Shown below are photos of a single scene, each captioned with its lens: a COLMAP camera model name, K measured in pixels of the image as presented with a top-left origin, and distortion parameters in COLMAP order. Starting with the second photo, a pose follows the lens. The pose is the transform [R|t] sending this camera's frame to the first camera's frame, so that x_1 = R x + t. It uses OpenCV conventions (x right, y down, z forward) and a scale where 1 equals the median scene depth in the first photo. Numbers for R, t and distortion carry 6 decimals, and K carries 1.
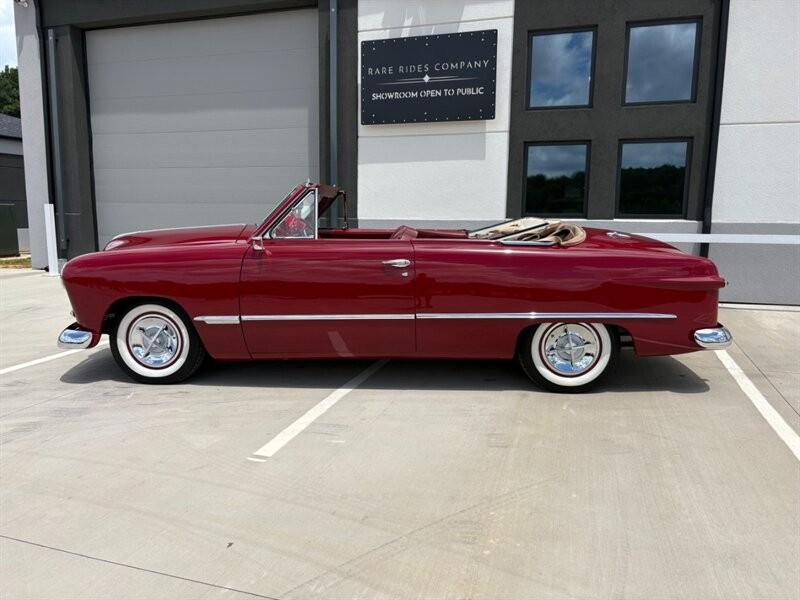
lens RADIAL K [[609.3, 0, 395.7], [0, 609.3, 302.7], [0, 0, 1]] dist [0.040276, -0.046108]
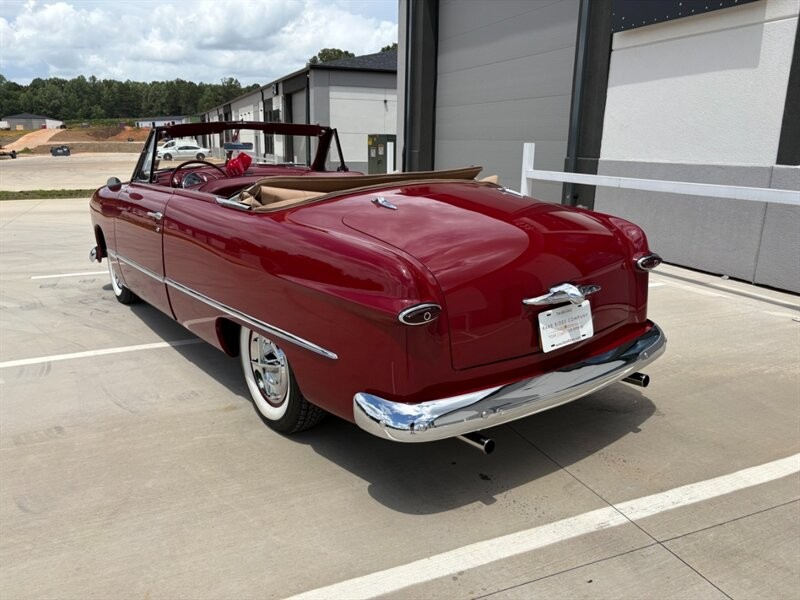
lens RADIAL K [[609.3, 0, 400.2], [0, 609.3, 297.8], [0, 0, 1]] dist [0.040276, -0.046108]
pose [[0.647135, 0.187405, -0.738983, 0.856261], [-0.115291, 0.982225, 0.148130, -0.114174], [0.753608, -0.010662, 0.657238, 0.650971]]
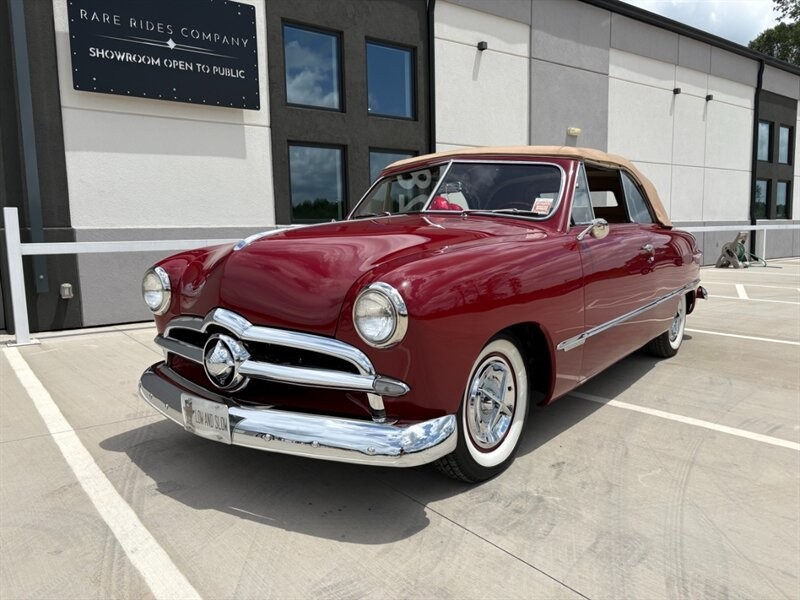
lens RADIAL K [[609.3, 0, 399.8], [0, 609.3, 305.5], [0, 0, 1]] dist [0.040276, -0.046108]
pose [[0.561316, -0.118190, 0.819119, -0.939472], [0.146675, 0.988289, 0.042088, -0.070239], [-0.814500, 0.096519, 0.572078, 0.744217]]
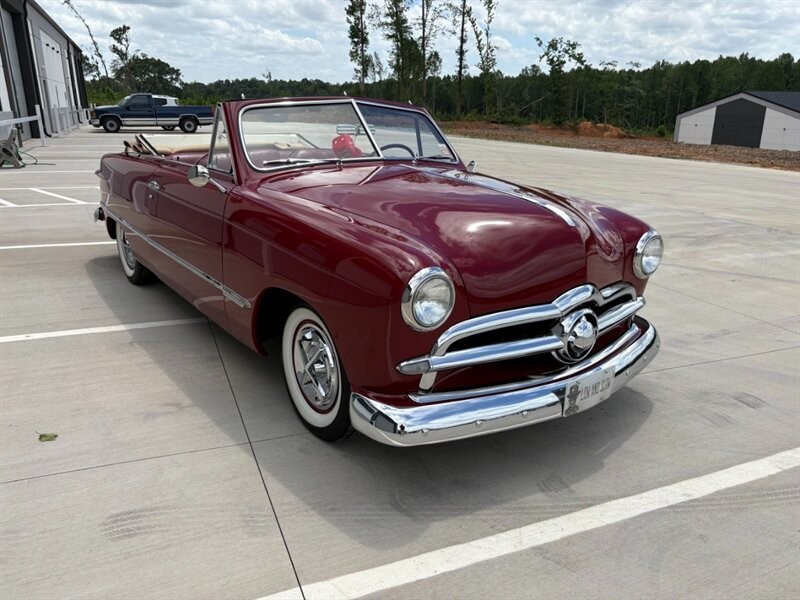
lens RADIAL K [[609.3, 0, 392.5], [0, 609.3, 303.4], [0, 0, 1]] dist [0.040276, -0.046108]
pose [[-0.654224, -0.246544, 0.714988, -0.865217], [0.098466, 0.909561, 0.403735, -0.298654], [-0.749864, 0.334536, -0.570780, 1.662598]]
